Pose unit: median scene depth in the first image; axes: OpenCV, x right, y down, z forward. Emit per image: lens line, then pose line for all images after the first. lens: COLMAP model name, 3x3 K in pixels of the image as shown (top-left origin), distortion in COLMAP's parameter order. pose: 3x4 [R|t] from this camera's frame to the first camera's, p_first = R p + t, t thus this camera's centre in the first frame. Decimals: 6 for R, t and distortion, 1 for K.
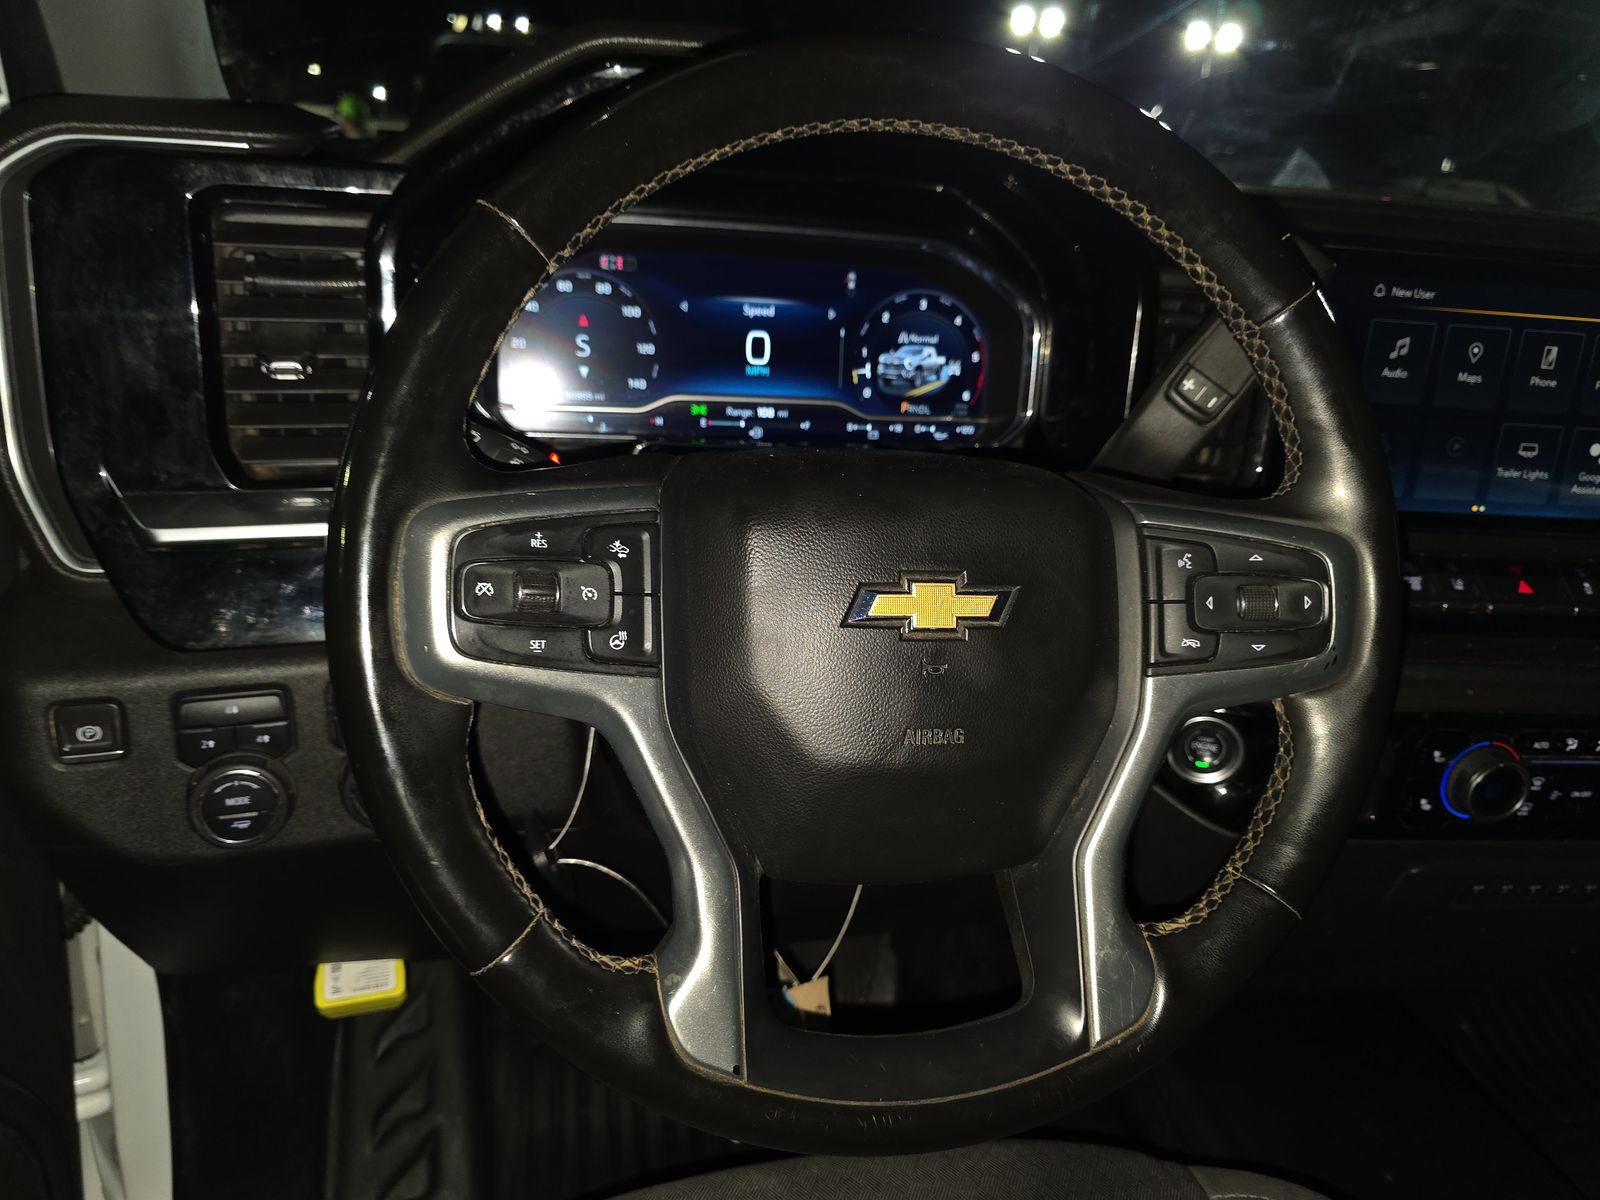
lens RADIAL K [[1209.0, 0, 800.0], [0, 1209.0, 600.0], [0, 0, 1]] dist [0.001363, -0.006380]
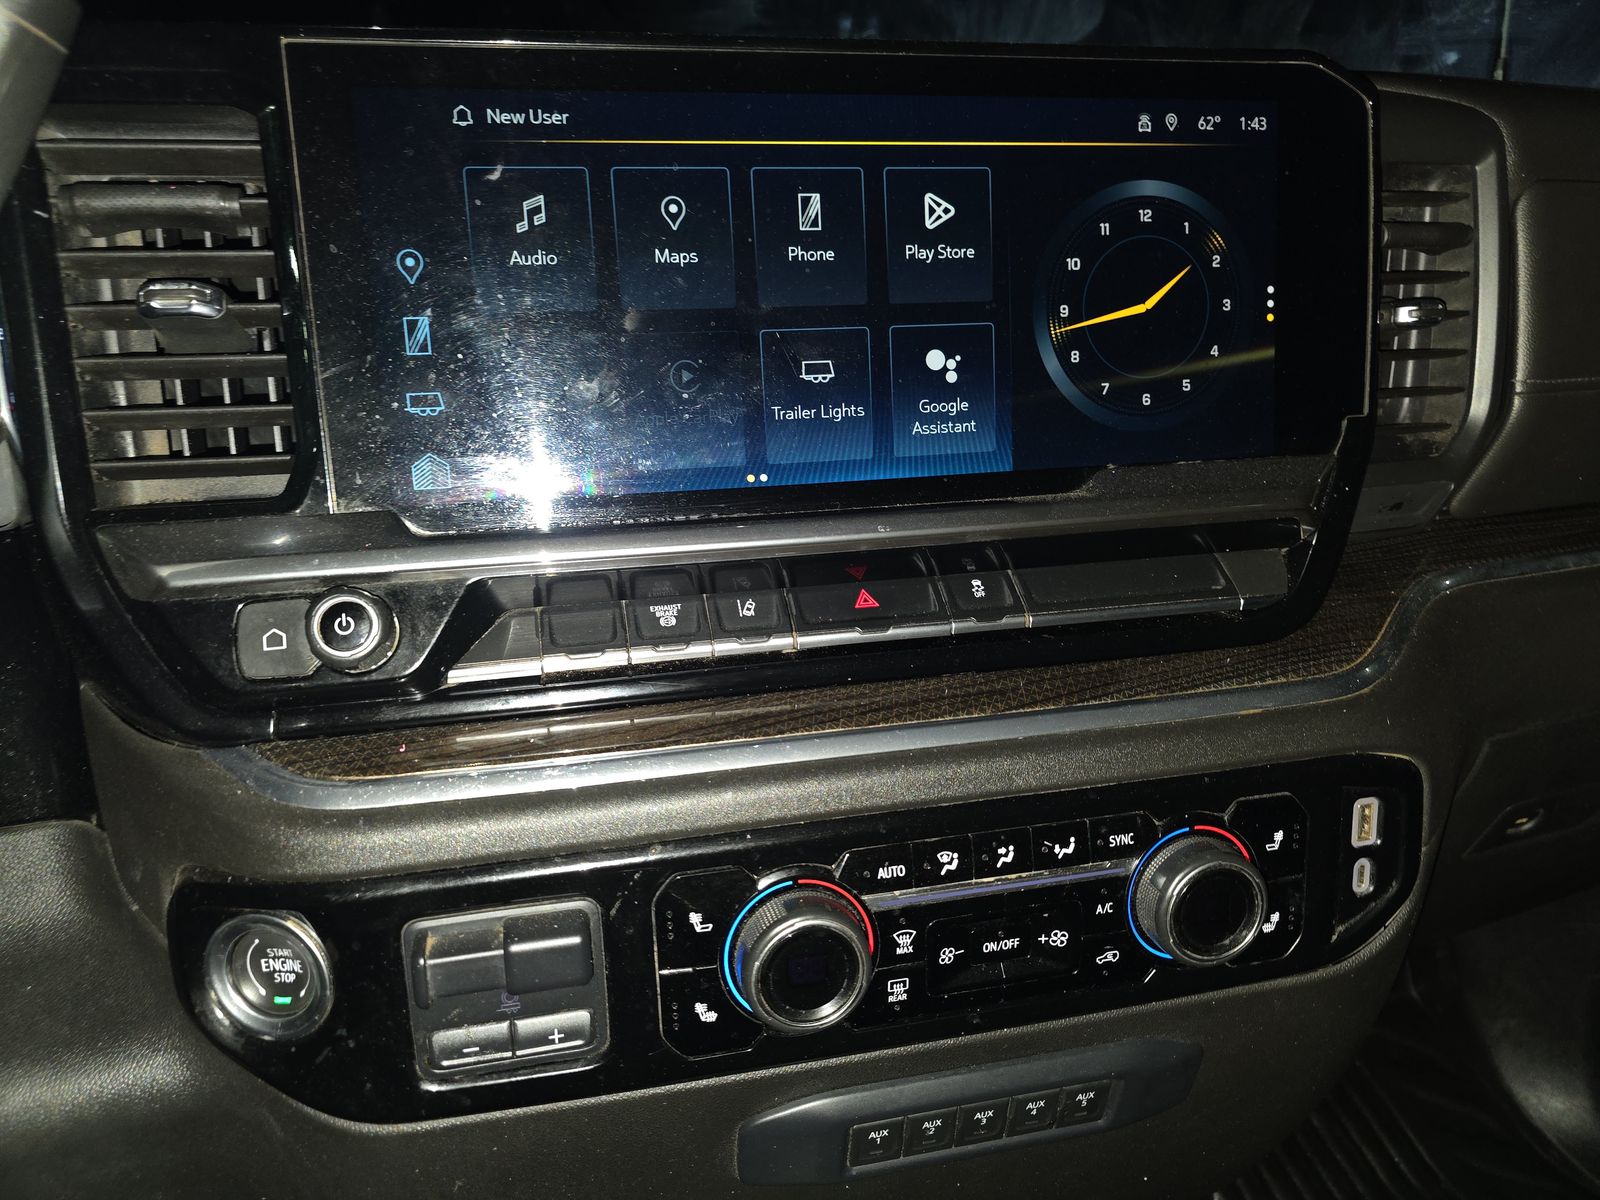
lens RADIAL K [[1209.0, 0, 800.0], [0, 1209.0, 600.0], [0, 0, 1]] dist [0.001363, -0.006380]
pose [[0.987583, -0.128021, 0.091046, 0.536443], [0.138414, 0.983214, -0.118875, 0.057341], [-0.074300, 0.130001, 0.988726, 0.436216]]
